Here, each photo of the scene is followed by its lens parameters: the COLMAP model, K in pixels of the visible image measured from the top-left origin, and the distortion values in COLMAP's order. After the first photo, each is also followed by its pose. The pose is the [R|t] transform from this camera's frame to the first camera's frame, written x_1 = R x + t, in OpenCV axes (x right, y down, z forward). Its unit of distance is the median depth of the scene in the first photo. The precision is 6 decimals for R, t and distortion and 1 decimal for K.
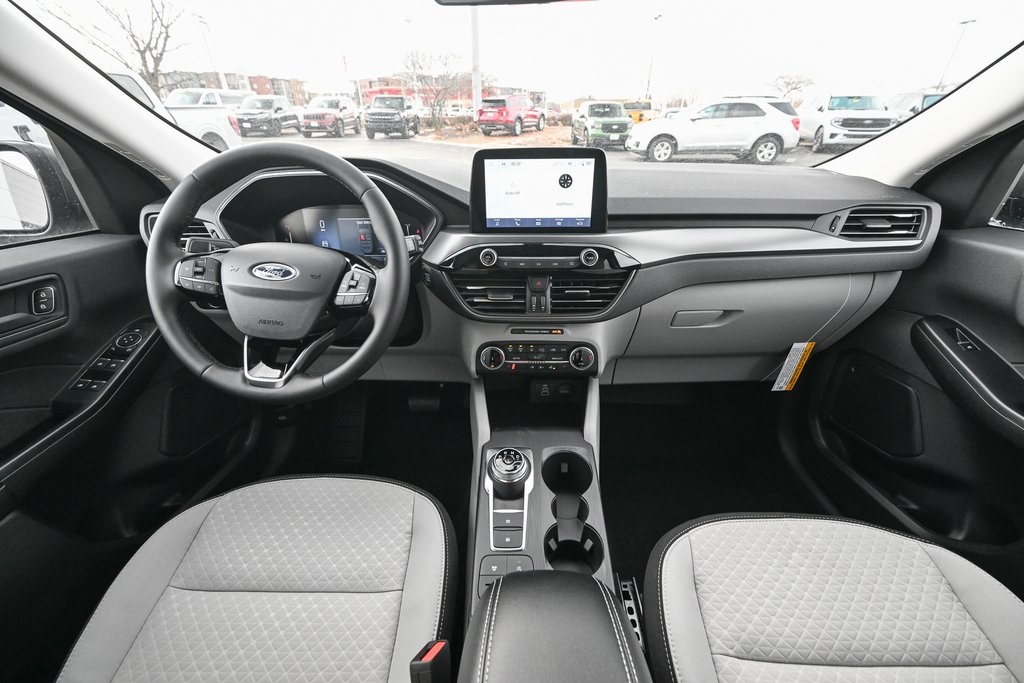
lens RADIAL K [[398.4, 0, 512.0], [0, 398.4, 341.5], [0, 0, 1]] dist [-0.002500, -0.000128]
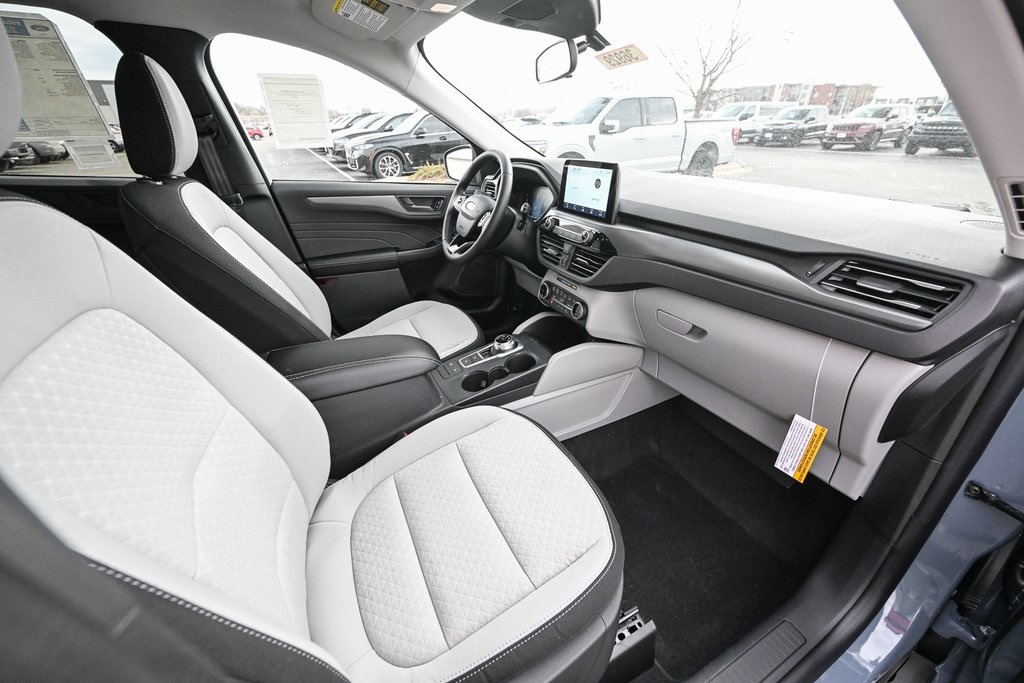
lens RADIAL K [[398.4, 0, 512.0], [0, 398.4, 341.5], [0, 0, 1]] dist [-0.002500, -0.000128]
pose [[0.469921, 0.414464, -0.779355, 1.316310], [-0.429171, 0.878810, 0.208580, -0.060694], [0.771354, 0.236461, 0.590847, 0.029880]]
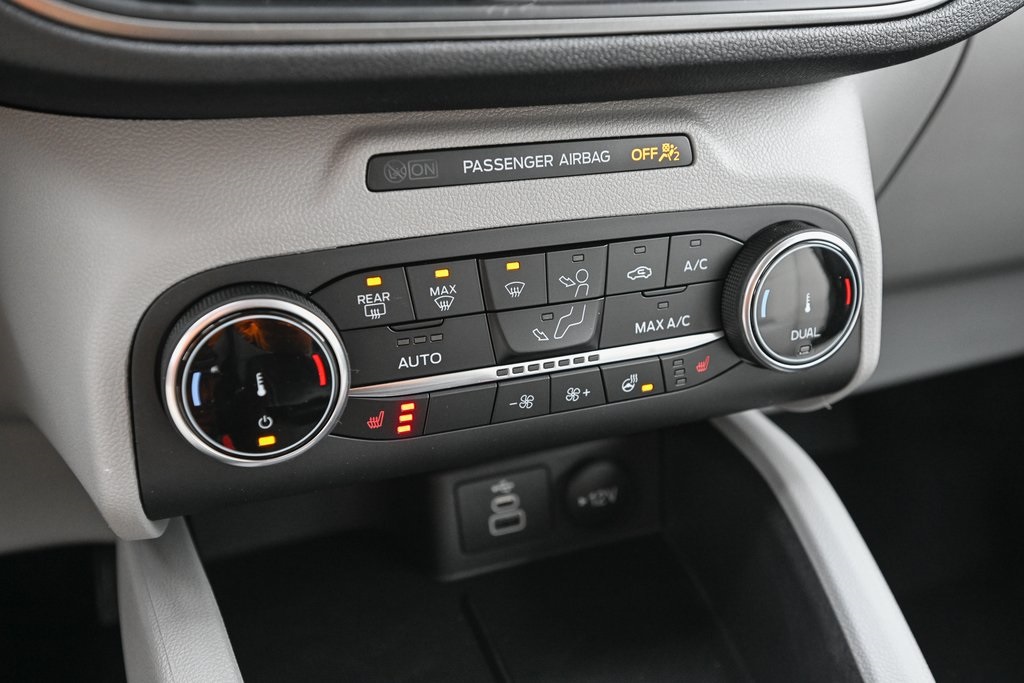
lens RADIAL K [[901.5, 0, 512.0], [0, 901.5, 341.5], [0, 0, 1]] dist [-0.004283, 0.002029]
pose [[0.935014, -0.142078, 0.324904, -0.073139], [0.144335, 0.989378, 0.017278, 0.038248], [-0.323908, 0.030740, 0.945589, 0.746878]]
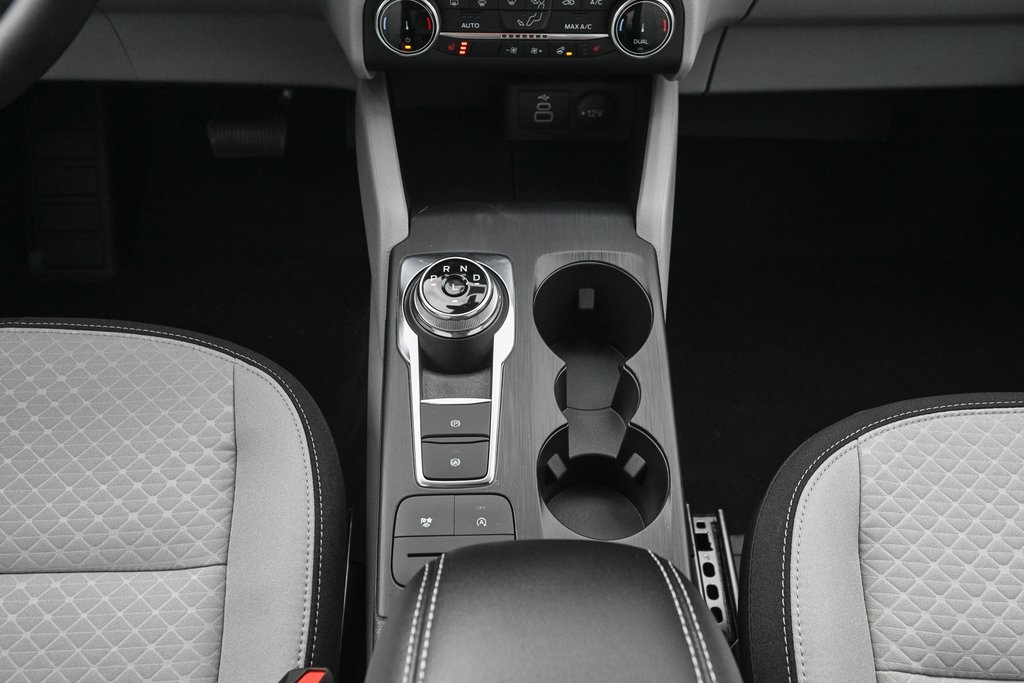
lens RADIAL K [[901.5, 0, 512.0], [0, 901.5, 341.5], [0, 0, 1]] dist [-0.004283, 0.002029]
pose [[0.998581, -0.013098, 0.051626, 0.001895], [-0.007173, 0.927388, 0.374032, 0.000311], [-0.052776, -0.373871, 0.925978, 0.106614]]
